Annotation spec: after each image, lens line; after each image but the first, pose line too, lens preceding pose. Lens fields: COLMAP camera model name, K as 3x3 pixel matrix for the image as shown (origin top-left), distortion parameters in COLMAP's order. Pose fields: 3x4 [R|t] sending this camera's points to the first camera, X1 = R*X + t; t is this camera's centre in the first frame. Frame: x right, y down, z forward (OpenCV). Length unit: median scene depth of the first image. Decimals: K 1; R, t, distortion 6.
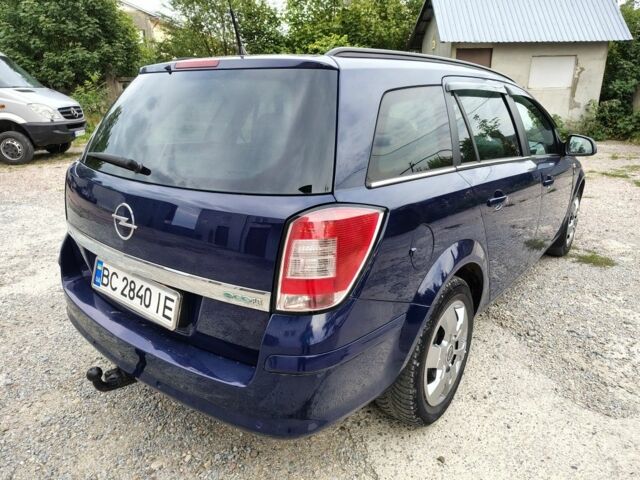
lens RADIAL K [[454.7, 0, 324.9], [0, 454.7, 240.8], [0, 0, 1]] dist [0.012346, -0.008145]
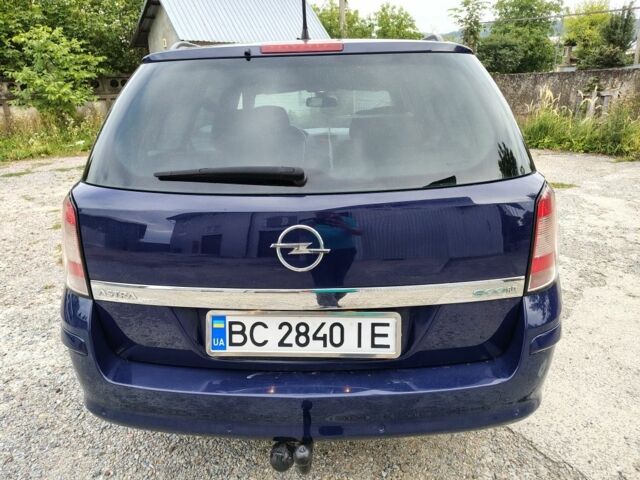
lens RADIAL K [[454.7, 0, 320.1], [0, 454.7, 236.9], [0, 0, 1]] dist [0.012346, -0.008145]
pose [[0.810829, -0.202181, 0.549254, -0.795509], [0.206591, 0.976902, 0.054621, -0.093095], [-0.547610, 0.069182, 0.833869, 0.315054]]
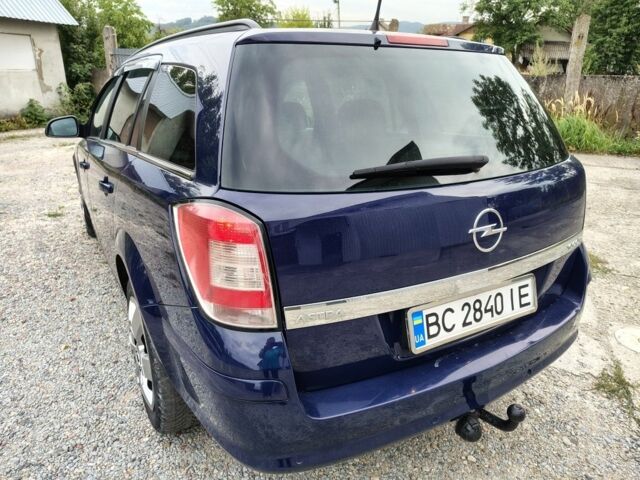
lens RADIAL K [[454.7, 0, 326.2], [0, 454.7, 237.8], [0, 0, 1]] dist [0.012346, -0.008145]
pose [[0.360372, -0.305032, 0.881525, -1.230904], [0.280132, 0.936792, 0.209637, -0.275947], [-0.889752, 0.171396, 0.423043, 0.867903]]
